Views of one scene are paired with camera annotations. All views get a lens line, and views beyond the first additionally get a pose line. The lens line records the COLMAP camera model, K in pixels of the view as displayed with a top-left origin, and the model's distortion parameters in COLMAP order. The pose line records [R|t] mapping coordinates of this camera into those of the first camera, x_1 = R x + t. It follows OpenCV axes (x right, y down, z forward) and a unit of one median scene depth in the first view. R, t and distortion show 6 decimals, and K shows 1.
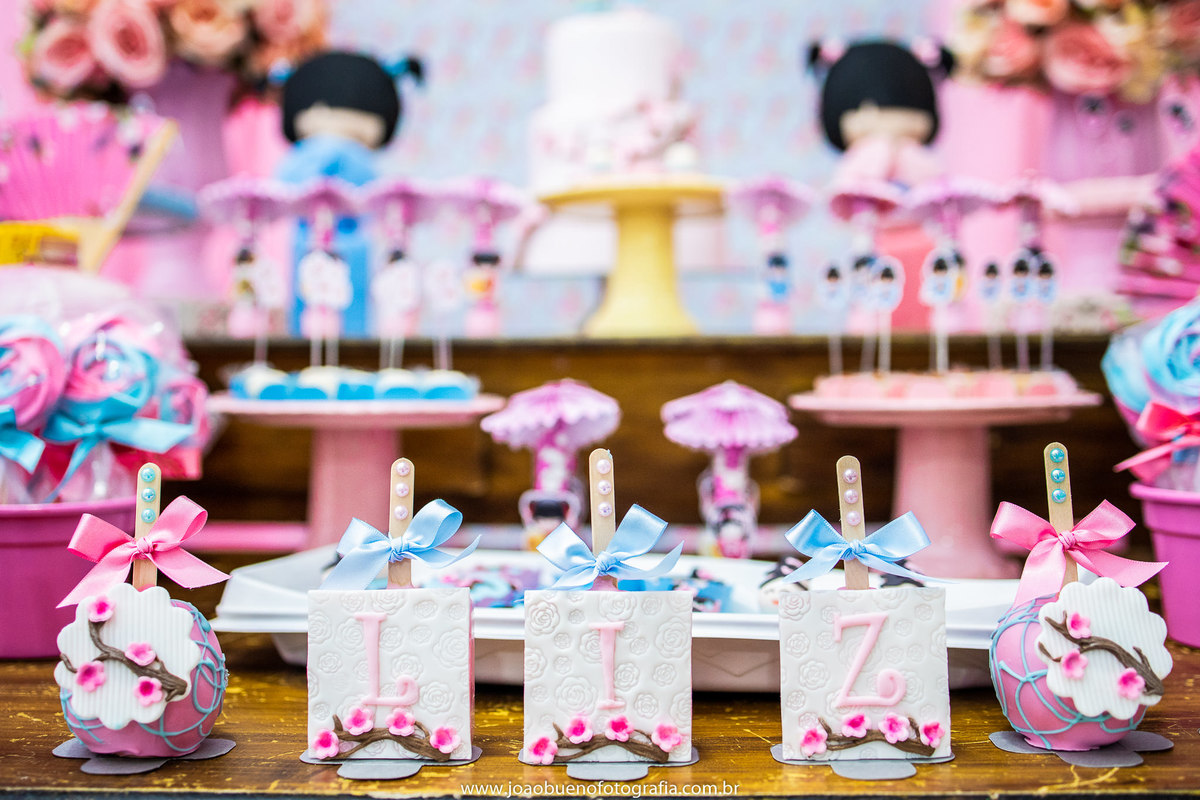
lens RADIAL K [[1201.2, 0, 554.0], [0, 1201.2, 401.9], [0, 0, 1]] dist [-0.002151, 0.001946]
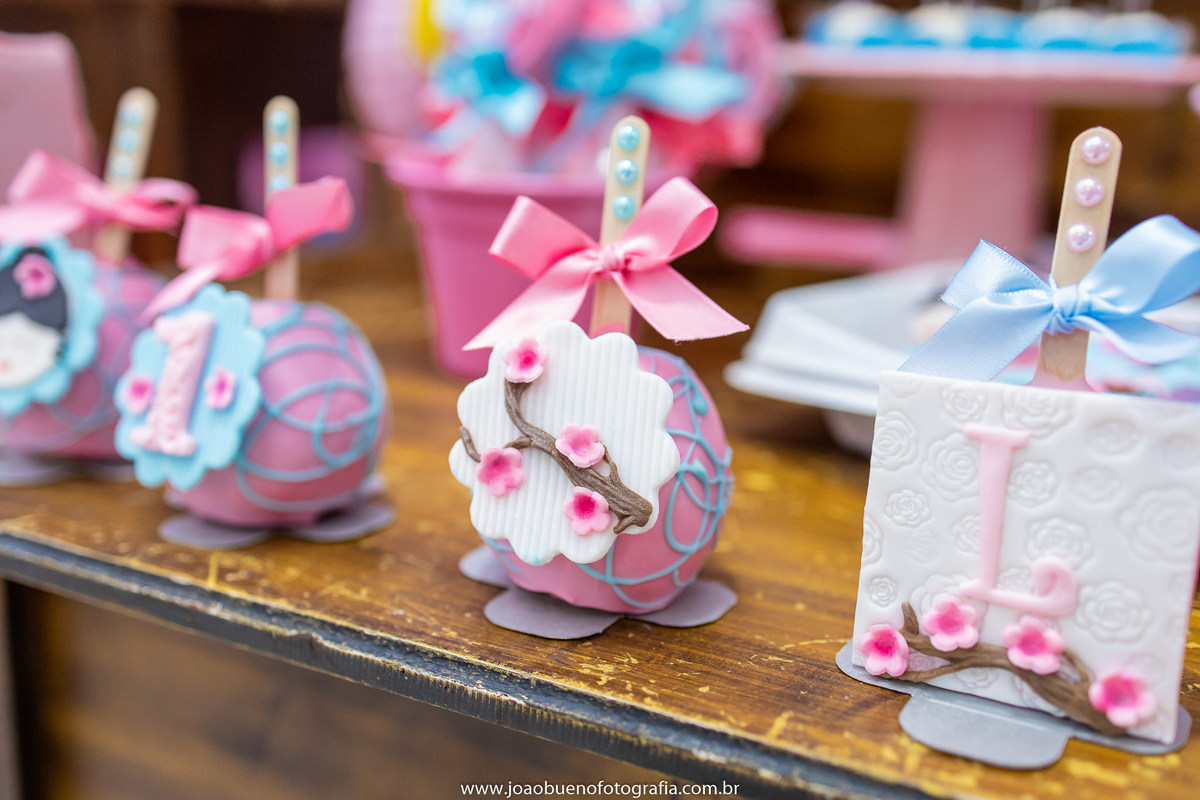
lens RADIAL K [[1201.2, 0, 554.0], [0, 1201.2, 401.9], [0, 0, 1]] dist [-0.002151, 0.001946]
pose [[0.883394, 0.145316, -0.445531, -0.094869], [-0.028200, 0.965469, 0.258987, 0.036496], [0.467781, -0.216224, 0.856988, 0.480789]]
